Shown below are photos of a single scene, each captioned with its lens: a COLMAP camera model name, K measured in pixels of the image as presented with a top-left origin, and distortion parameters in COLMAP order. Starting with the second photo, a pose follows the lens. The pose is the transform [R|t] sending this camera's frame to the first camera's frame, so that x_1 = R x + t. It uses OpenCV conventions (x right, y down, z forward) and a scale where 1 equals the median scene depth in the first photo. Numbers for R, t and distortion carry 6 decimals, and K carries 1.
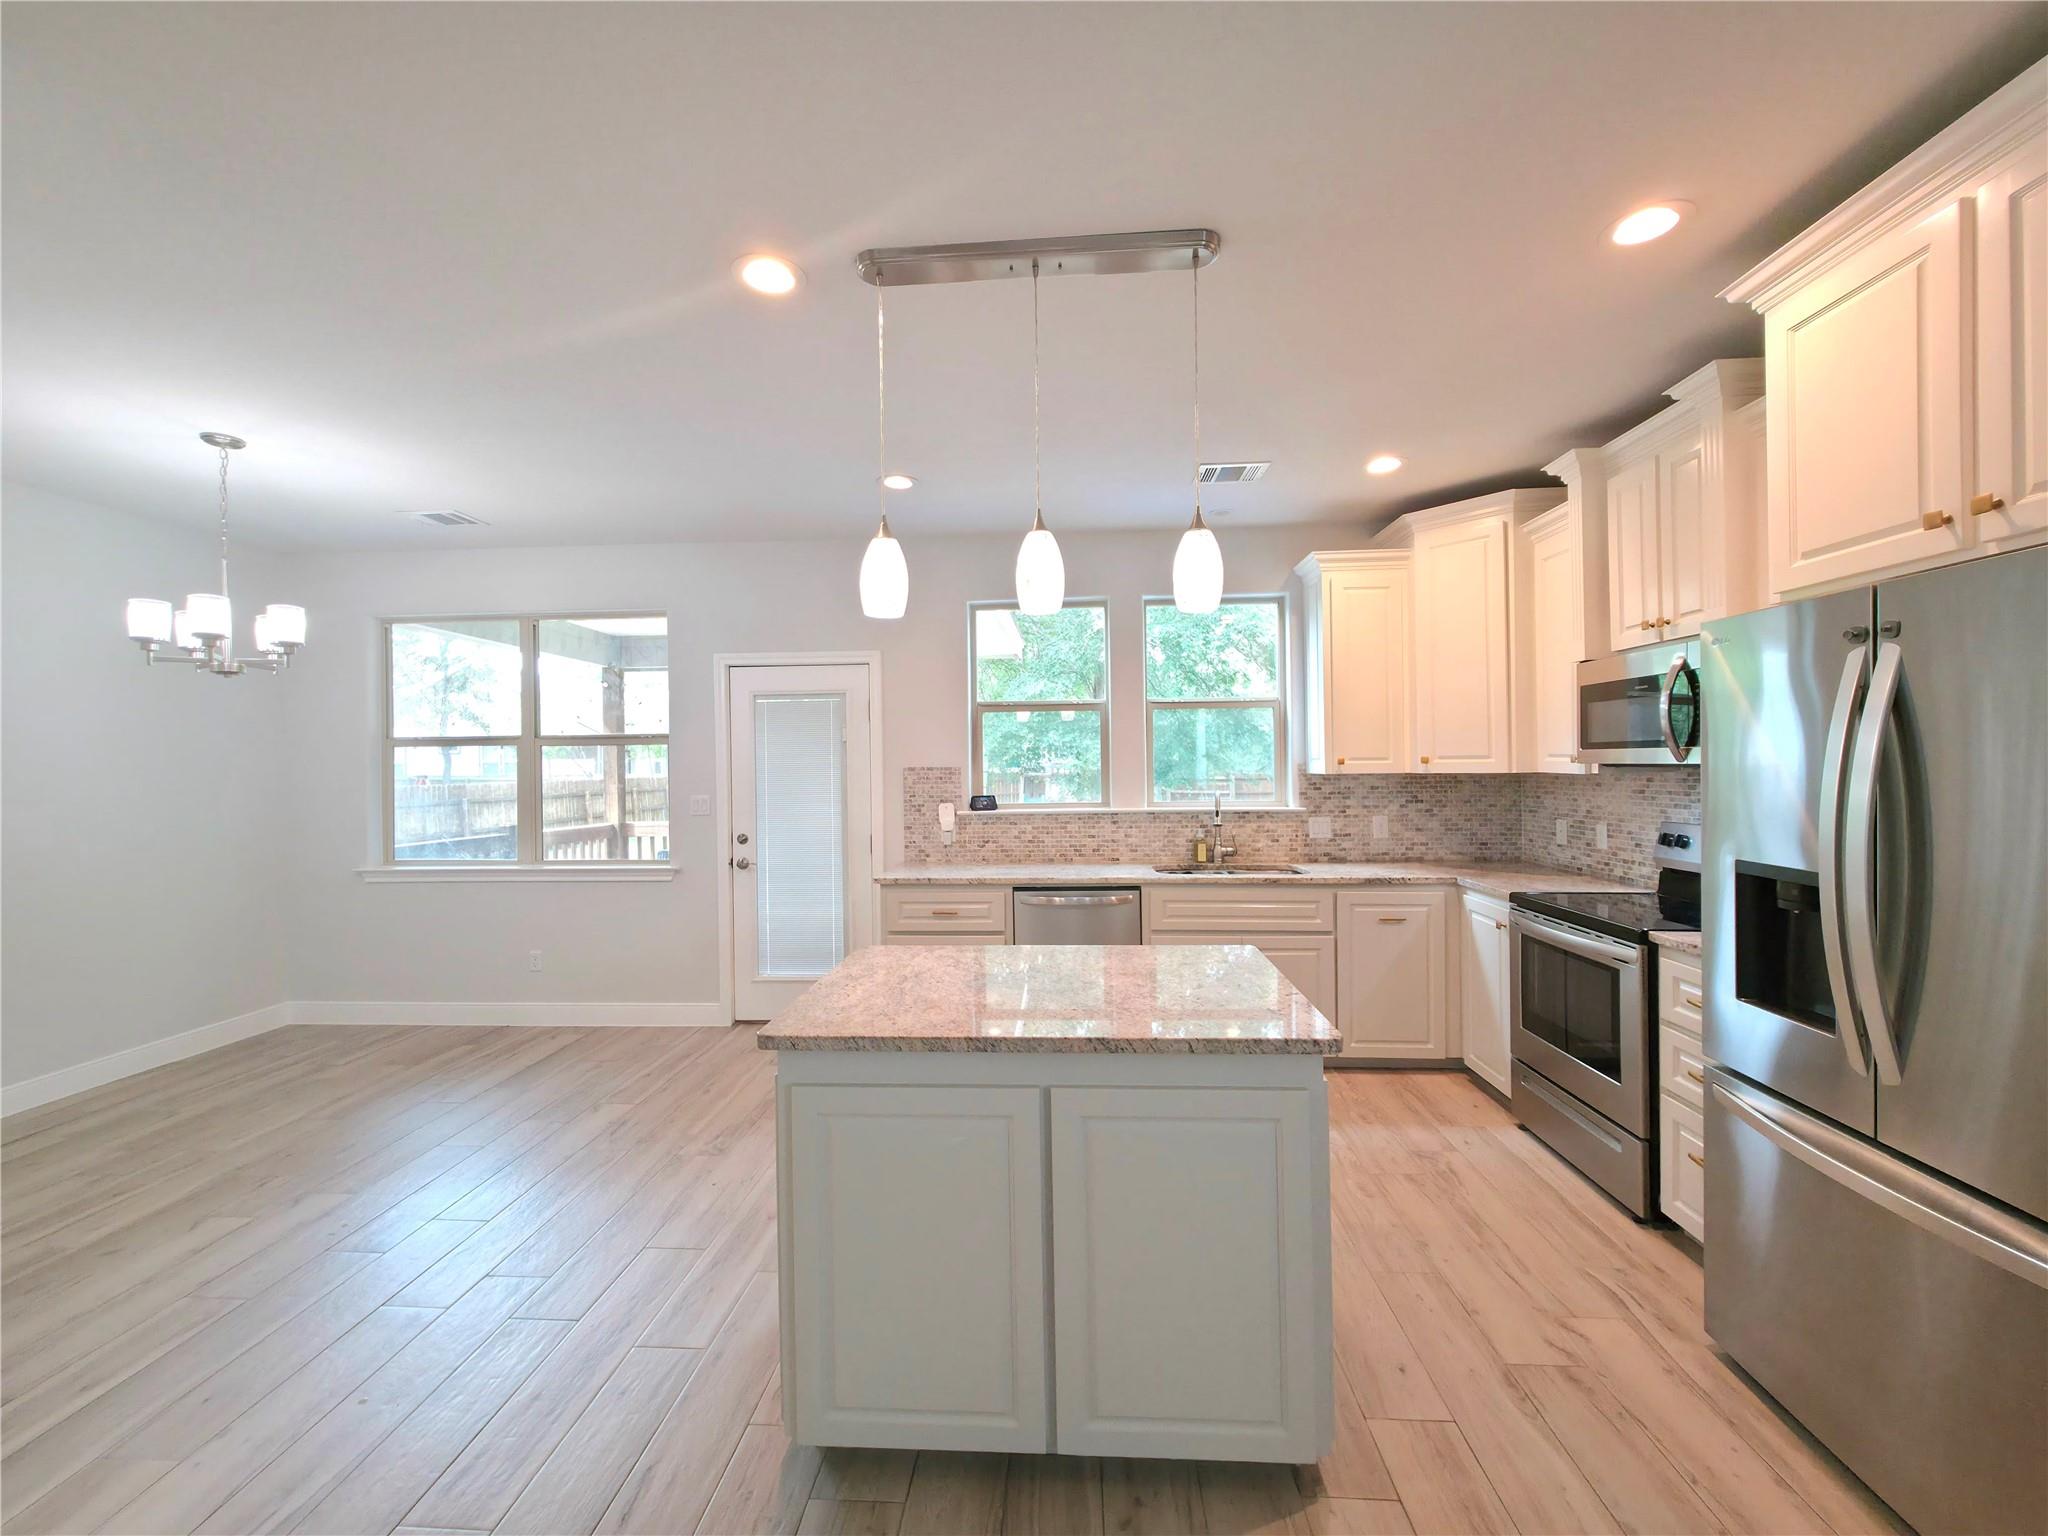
lens RADIAL K [[812.1, 0, 1028.7], [0, 812.1, 772.4], [0, 0, 1]] dist [0.000427, -0.000064]
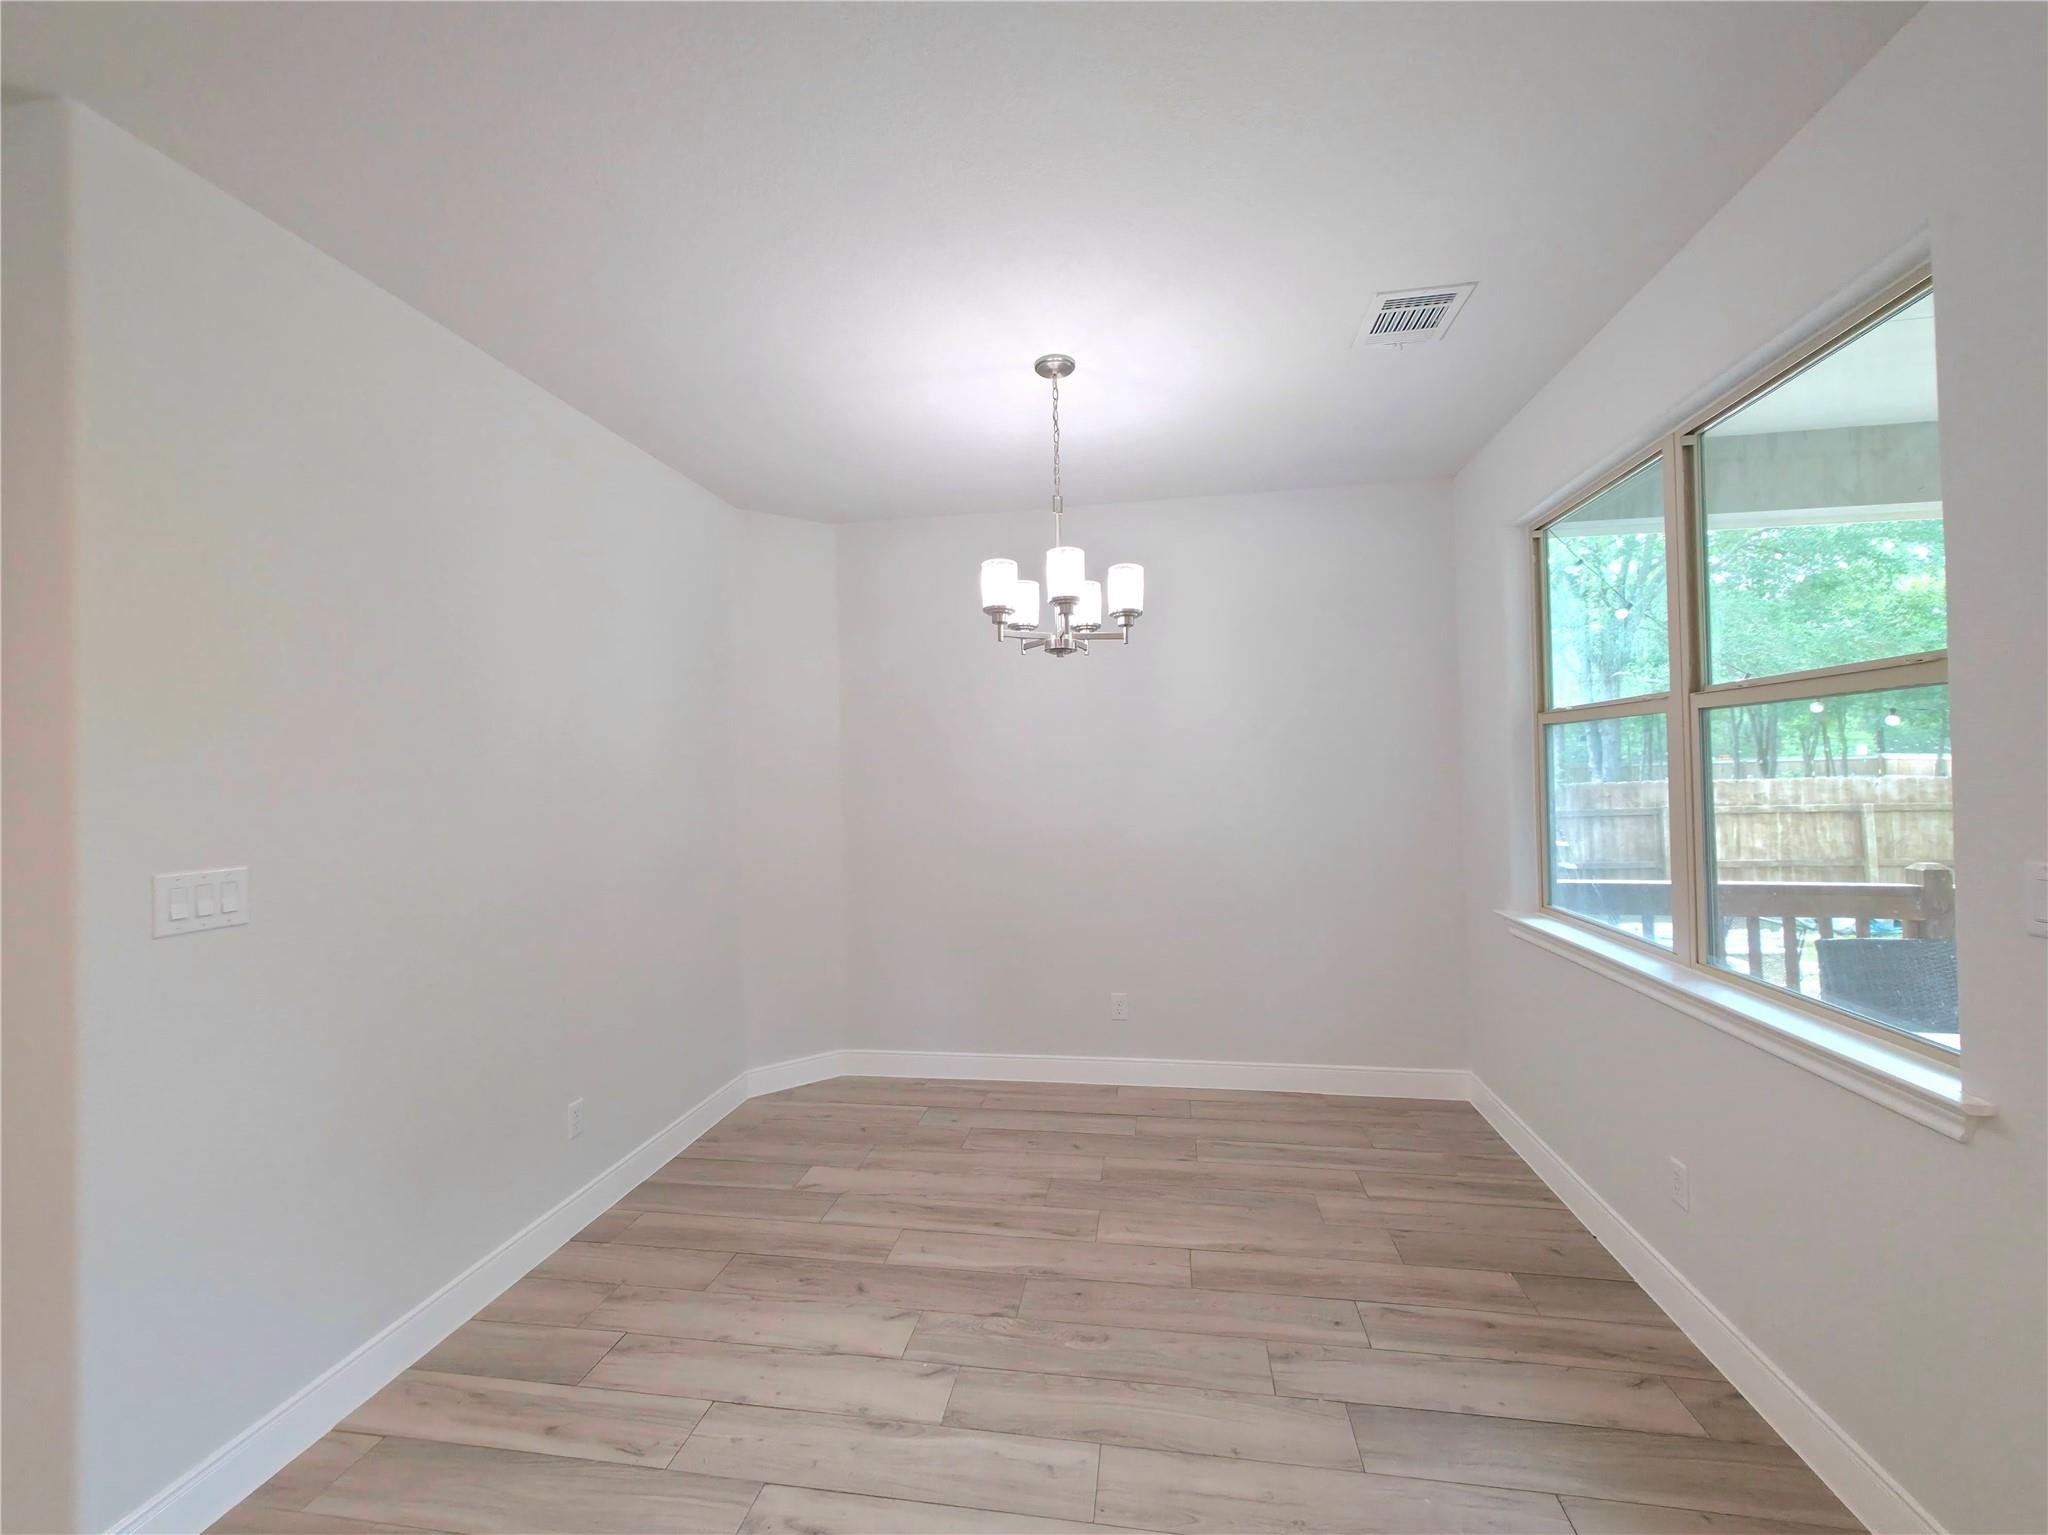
lens RADIAL K [[850.0, 0, 1027.7], [0, 850.0, 715.7], [0, 0, 1]] dist [0.000792, 0.000160]
pose [[-0.080691, -0.047804, -0.995592, -0.094817], [-0.003446, 0.998857, -0.047682, -0.004910], [0.996733, -0.000417, -0.080763, 0.737017]]
